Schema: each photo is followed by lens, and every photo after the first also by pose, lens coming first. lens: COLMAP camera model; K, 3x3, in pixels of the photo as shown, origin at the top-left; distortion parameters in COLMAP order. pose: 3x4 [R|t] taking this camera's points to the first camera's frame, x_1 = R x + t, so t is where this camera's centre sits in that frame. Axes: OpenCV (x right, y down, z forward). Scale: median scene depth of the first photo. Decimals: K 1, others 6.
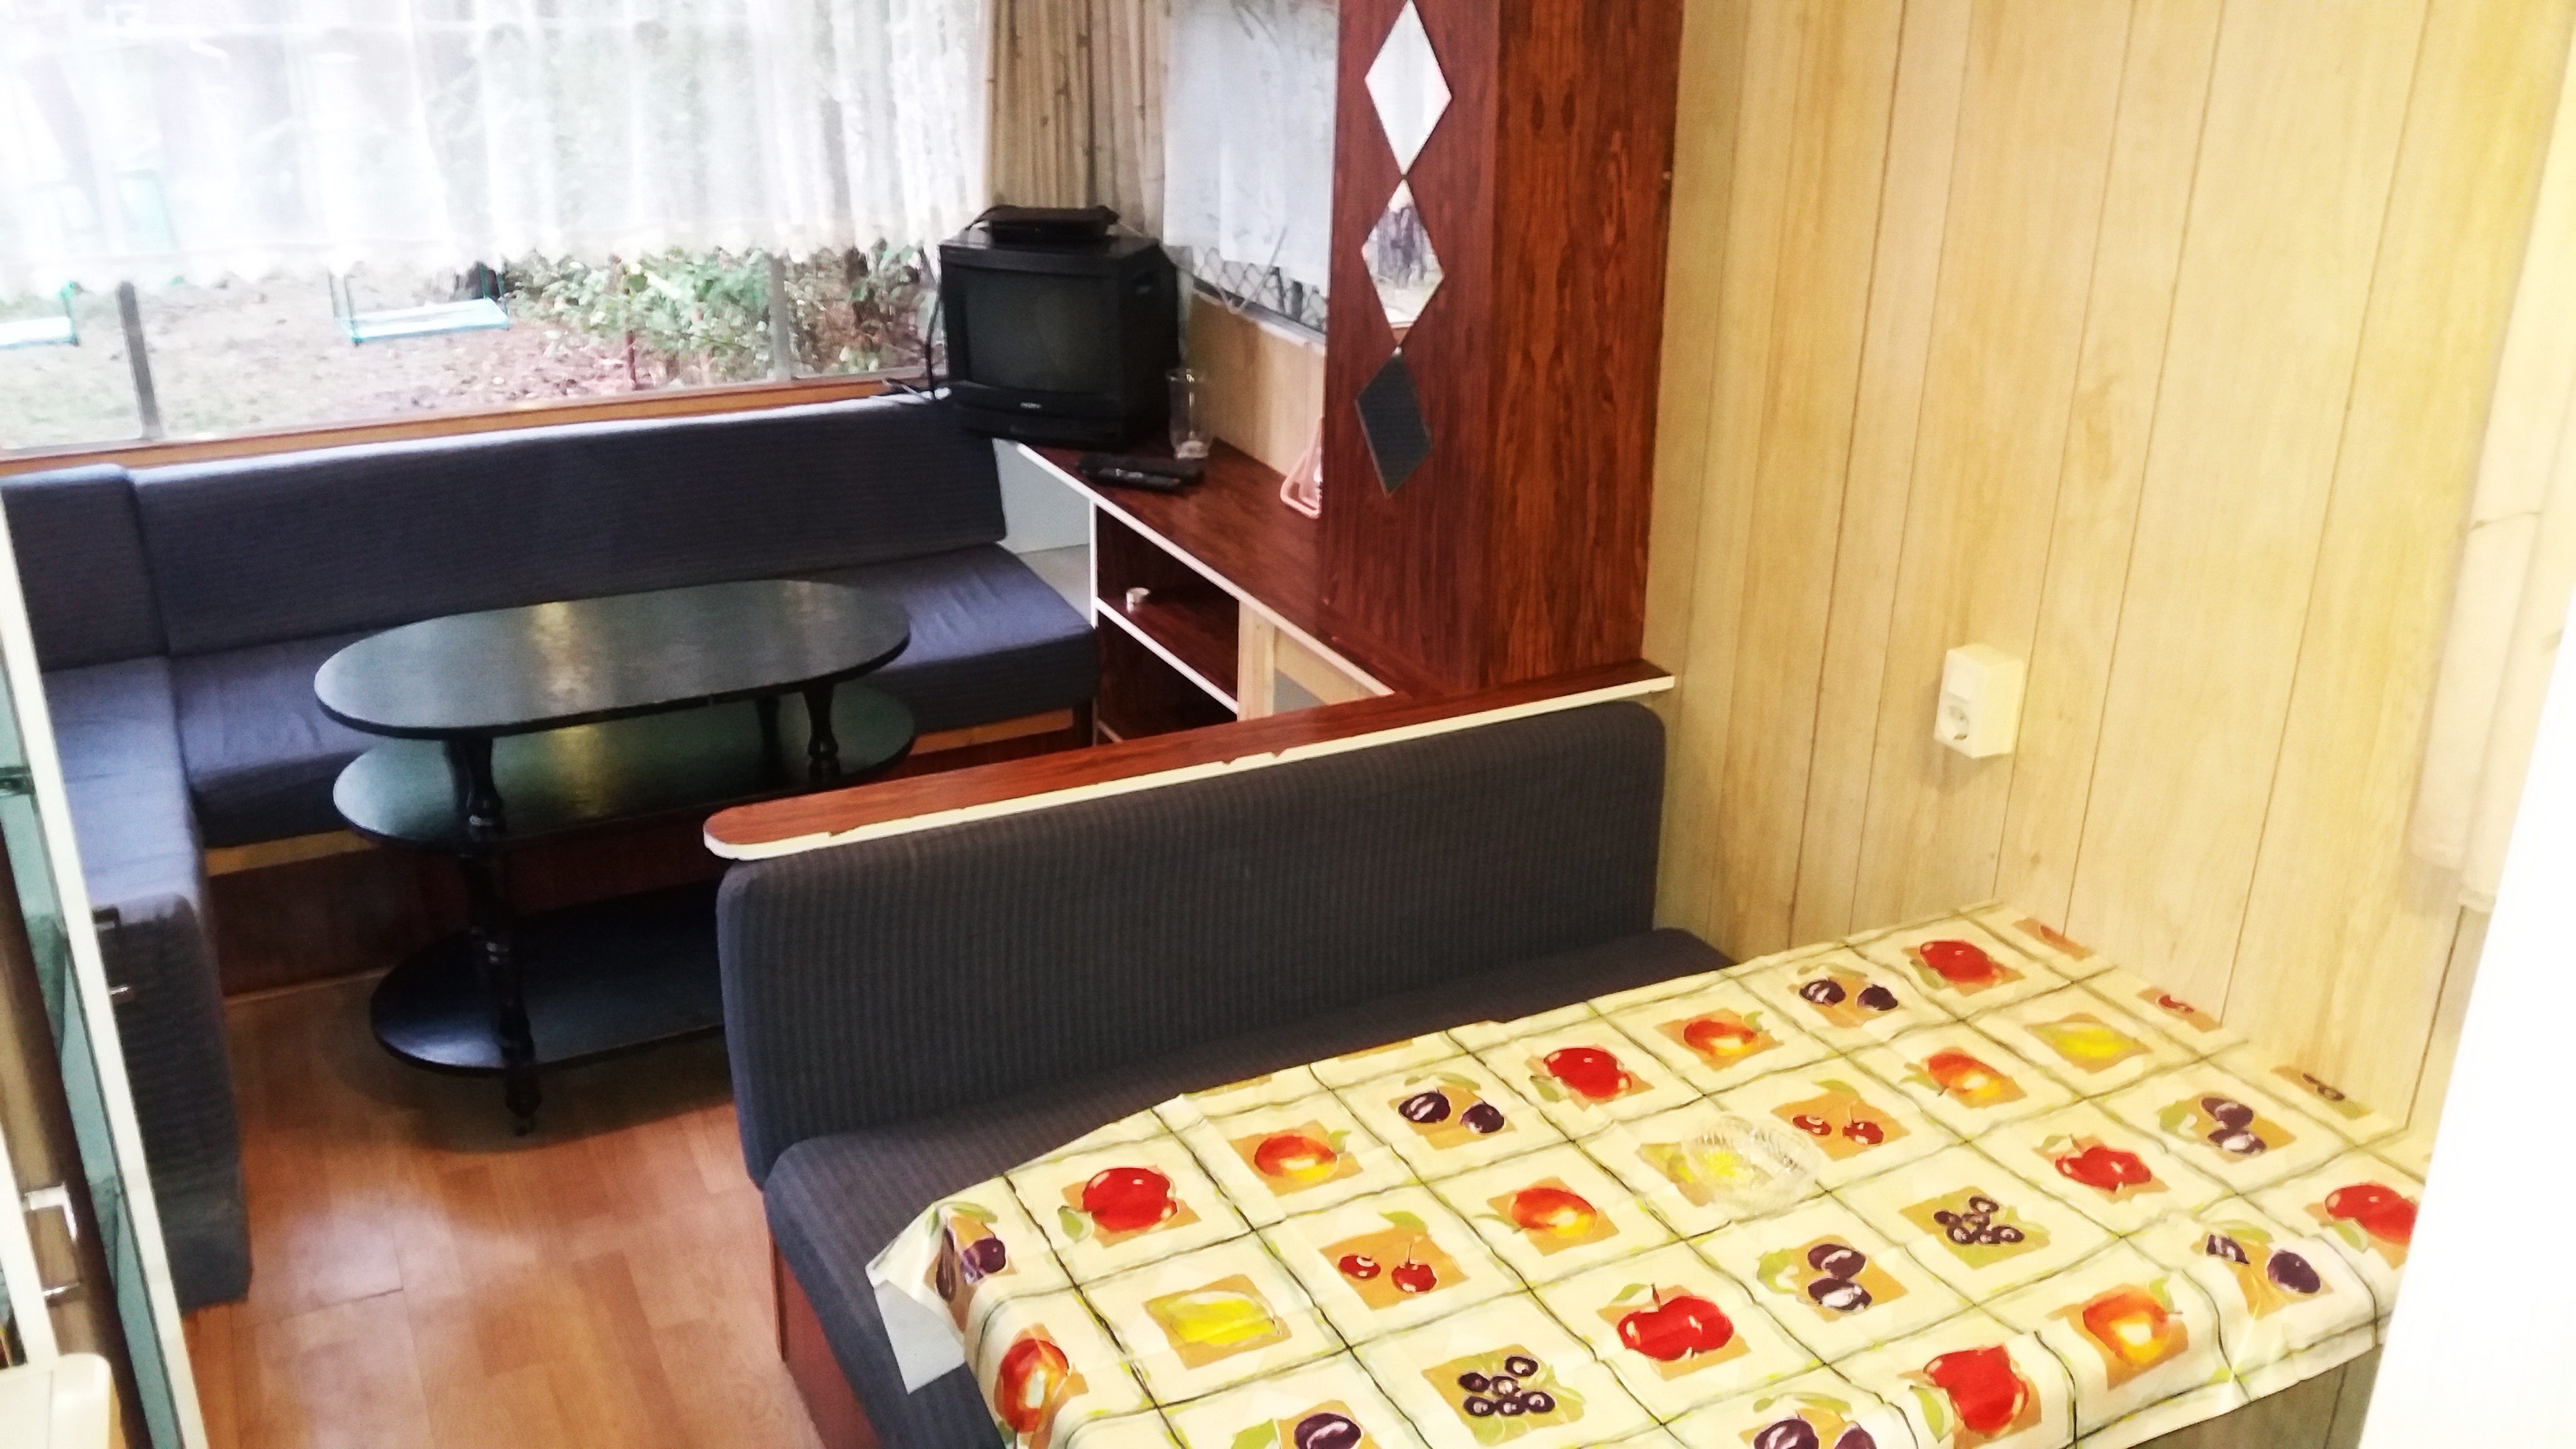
lens RADIAL K [[2078.0, 0, 1291.1], [0, 2078.0, 712.4], [0, 0, 1]] dist [0.237646, -0.633370]
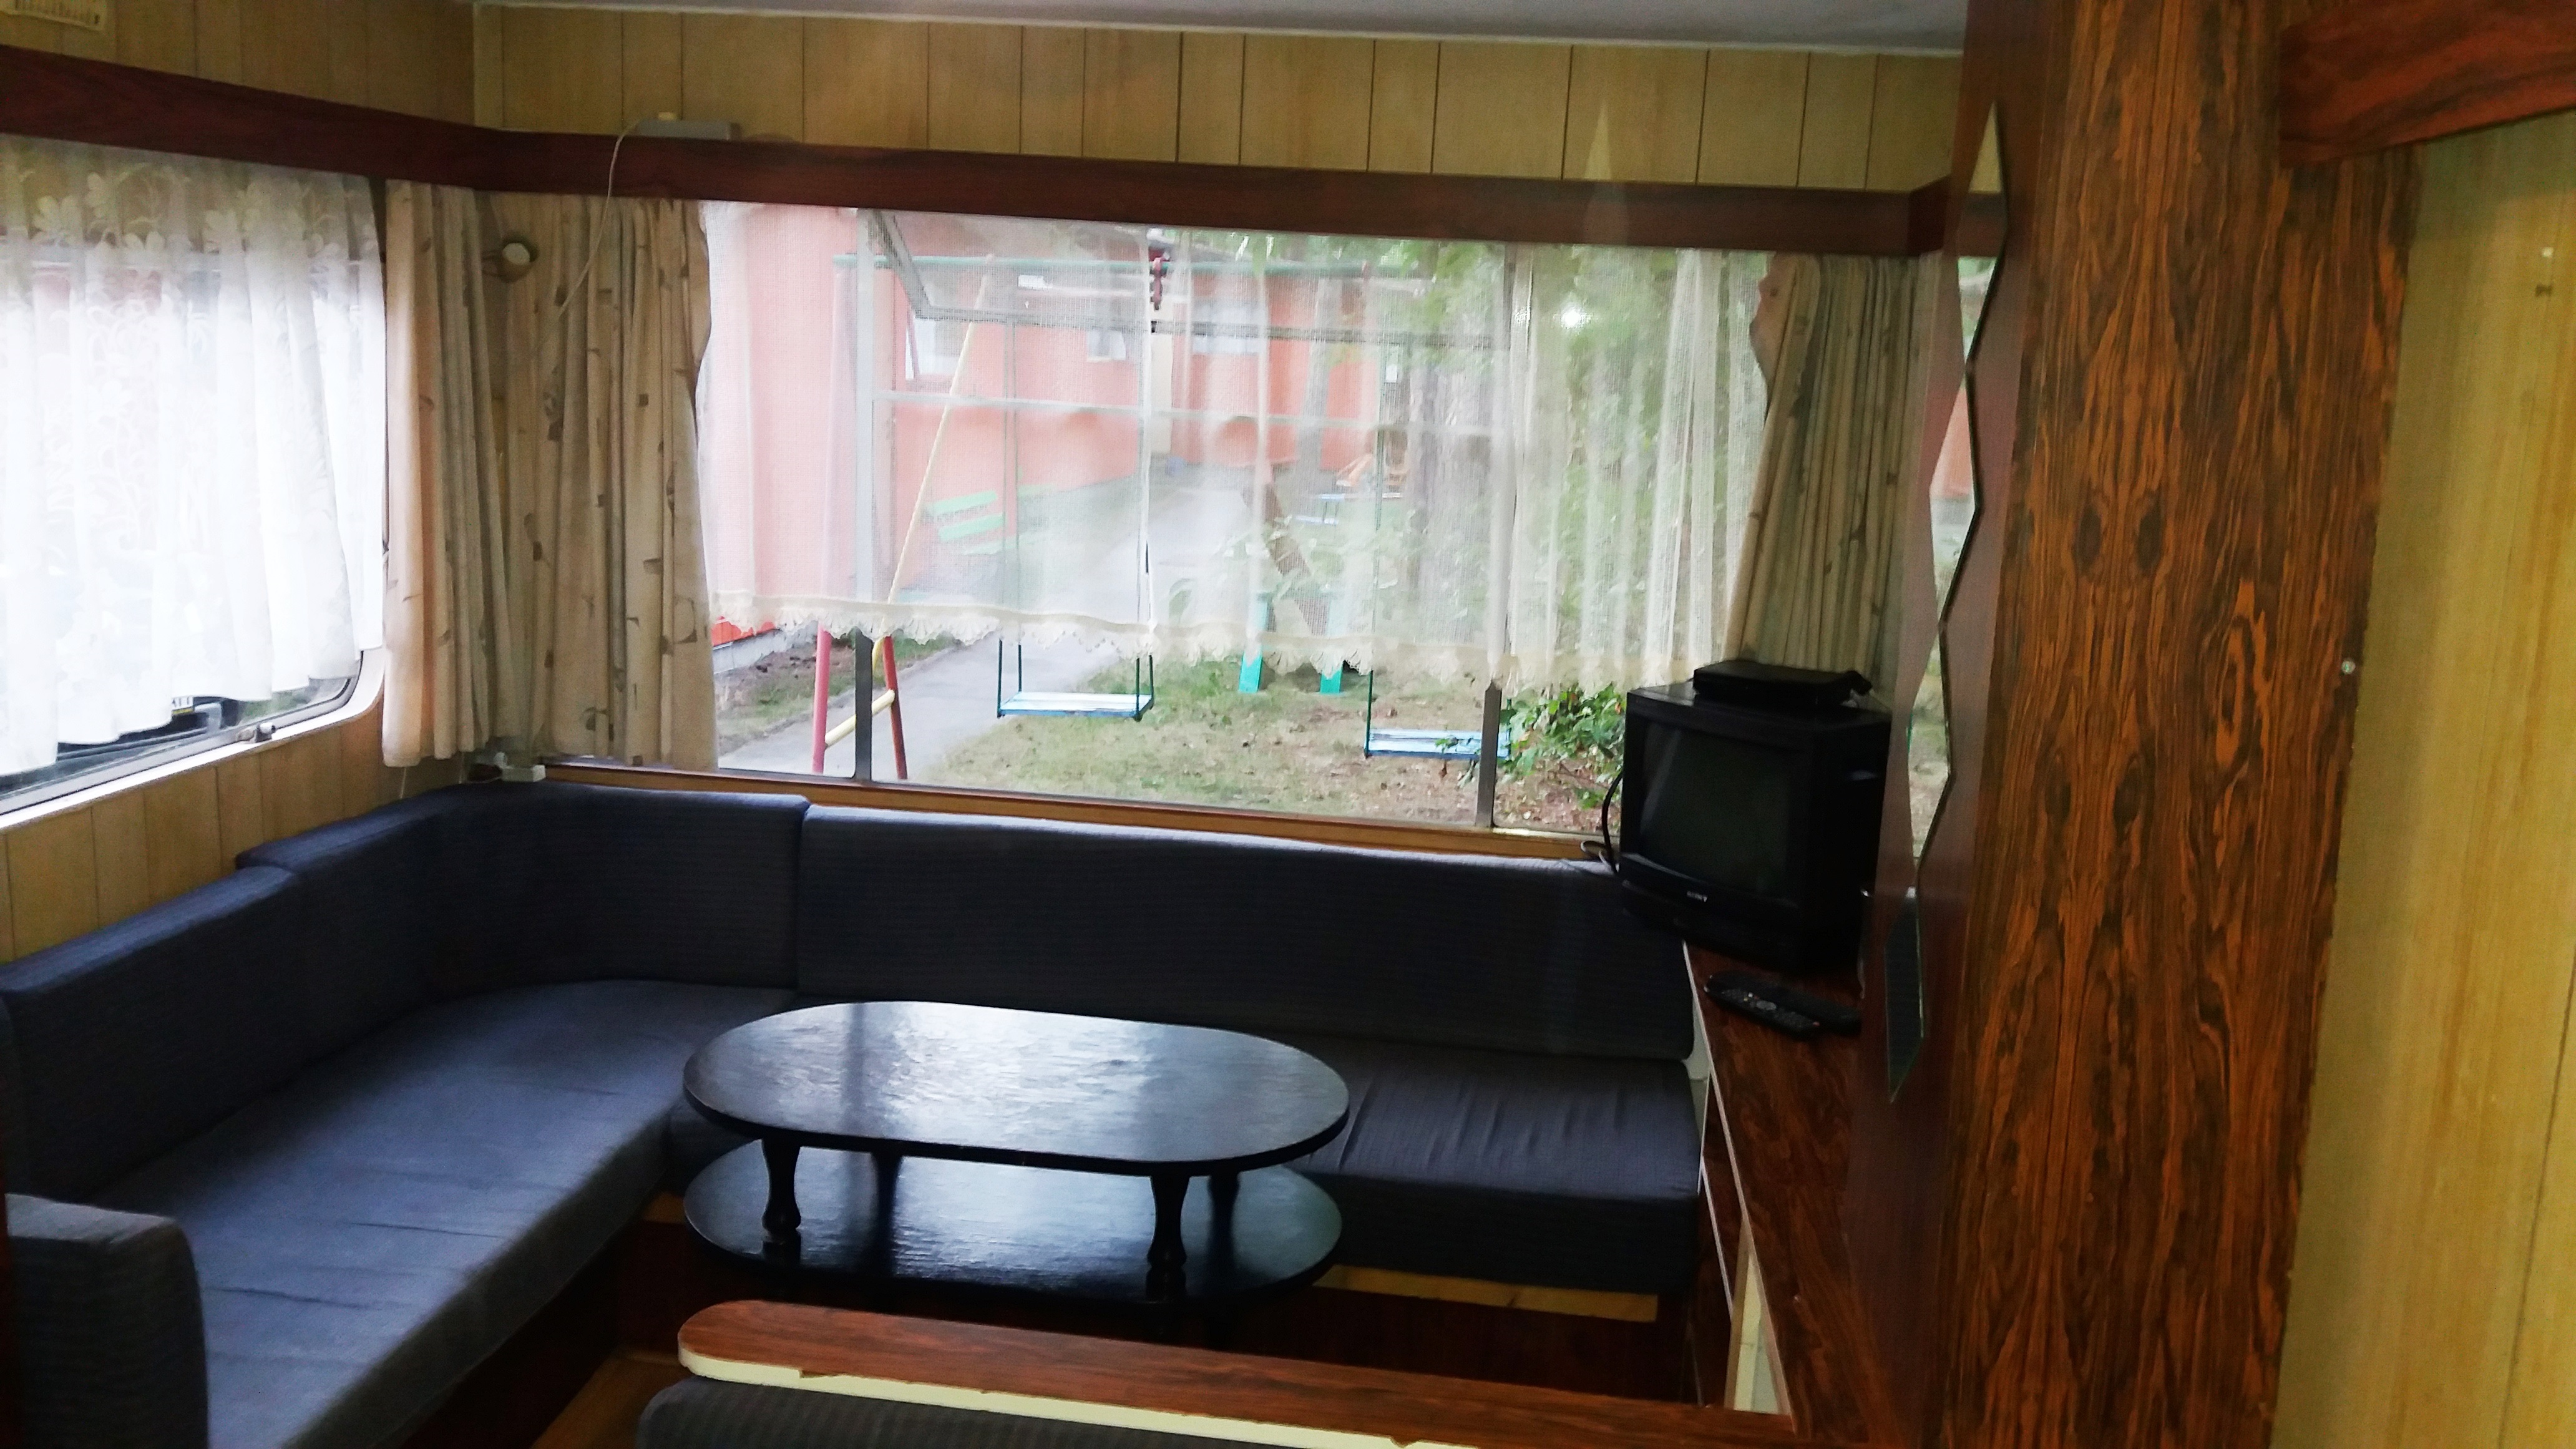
lens RADIAL K [[2085.9, 0, 1286.9], [0, 2085.9, 715.4], [0, 0, 1]] dist [-0.007269, -0.011253]
pose [[0.821499, 0.123269, -0.556727, 0.258024], [-0.244822, 0.958030, -0.149131, -0.082719], [0.514978, 0.258810, 0.817200, 0.380476]]
